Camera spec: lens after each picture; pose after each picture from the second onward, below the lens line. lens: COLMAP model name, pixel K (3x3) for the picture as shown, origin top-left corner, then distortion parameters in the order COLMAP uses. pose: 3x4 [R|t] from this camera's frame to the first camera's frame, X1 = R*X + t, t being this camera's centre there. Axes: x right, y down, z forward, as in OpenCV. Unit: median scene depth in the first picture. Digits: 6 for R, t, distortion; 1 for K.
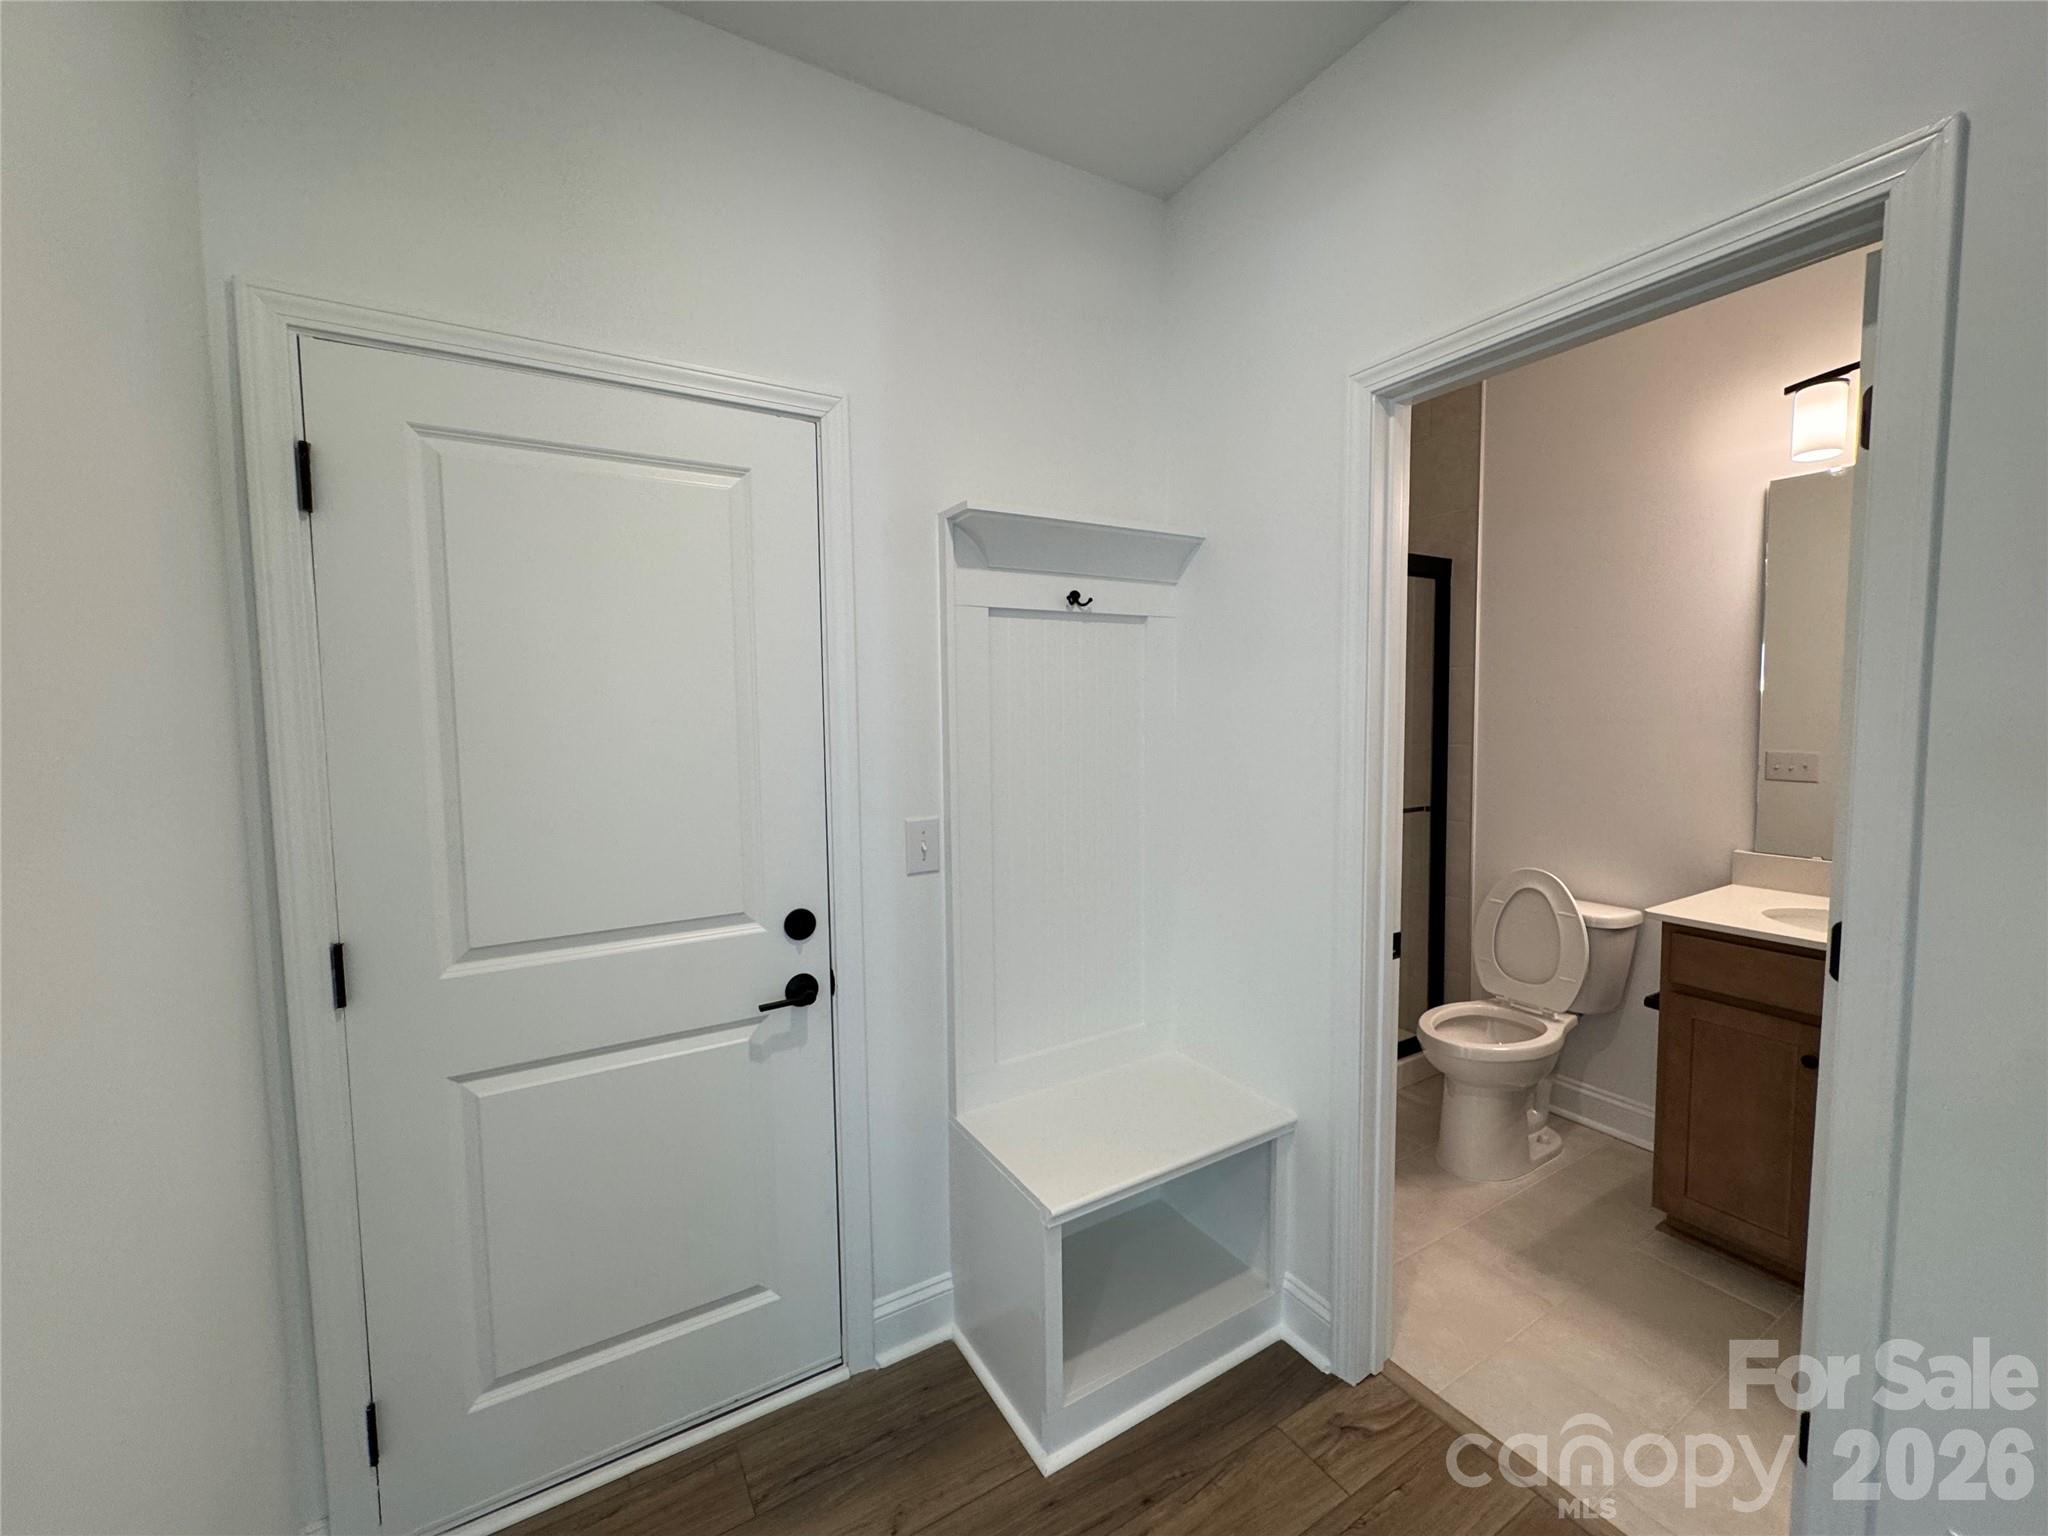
lens RADIAL K [[819.0, 0, 1024.1], [0, 819.0, 764.8], [0, 0, 1]] dist [-0.002325, -0.000455]
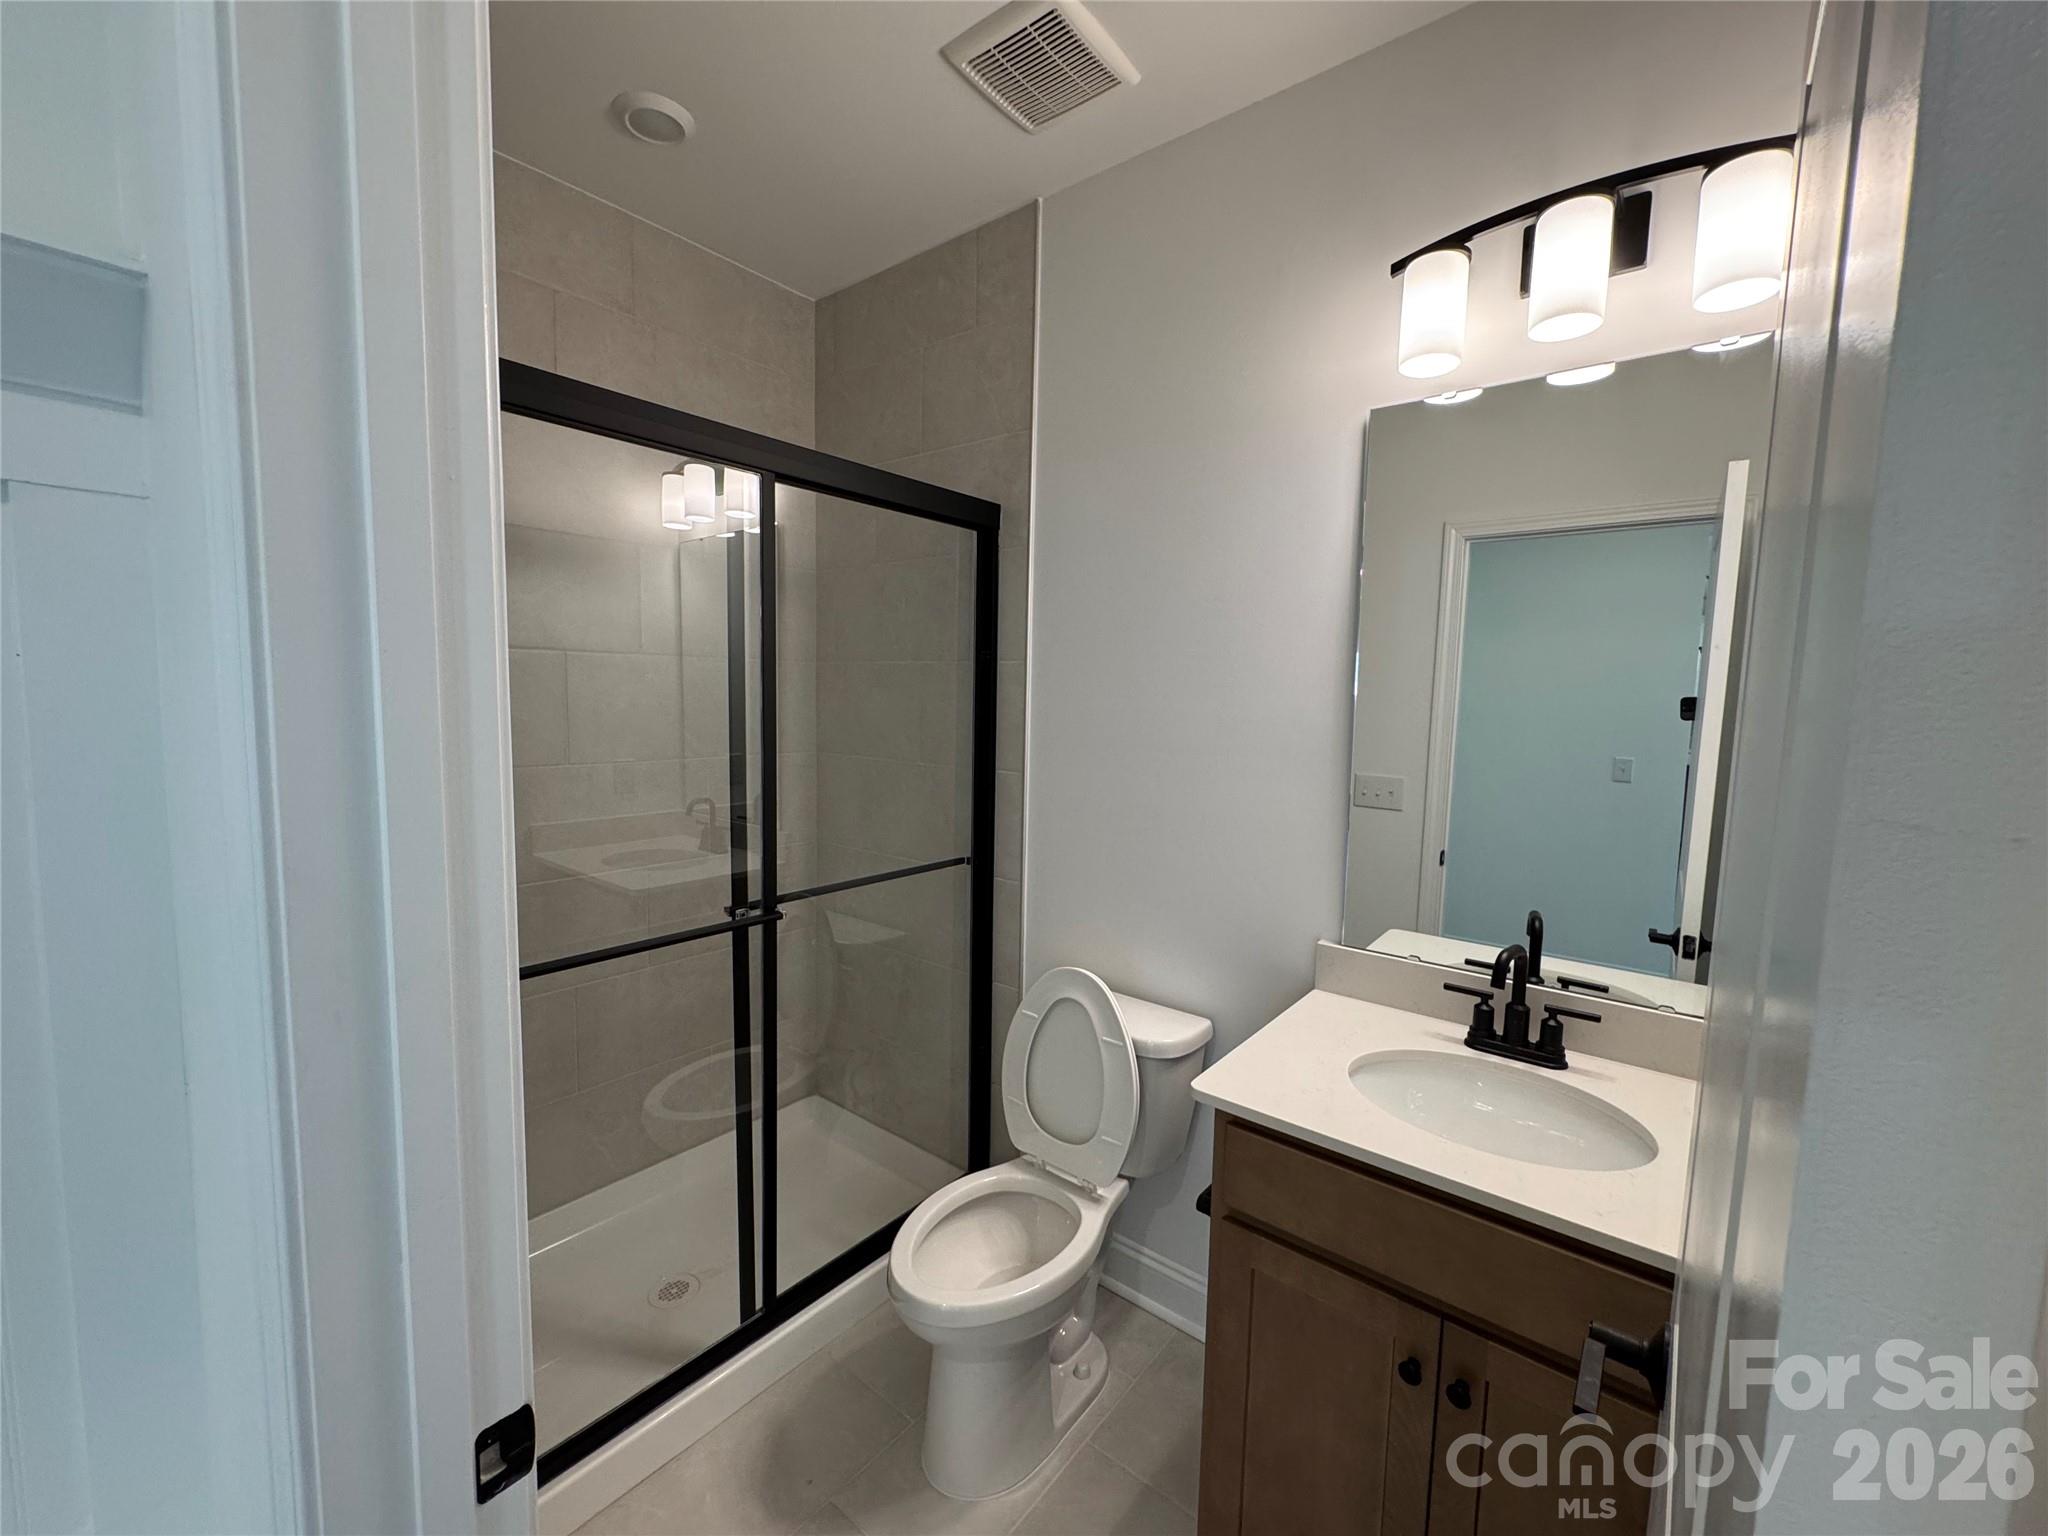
lens RADIAL K [[819.0, 0, 1024.1], [0, 819.0, 764.8], [0, 0, 1]] dist [-0.002325, -0.000455]
pose [[0.938678, 0.001778, 0.344790, 0.345078], [-0.010271, 0.999687, 0.022805, -0.052842], [-0.344641, -0.024948, 0.938403, 0.382590]]
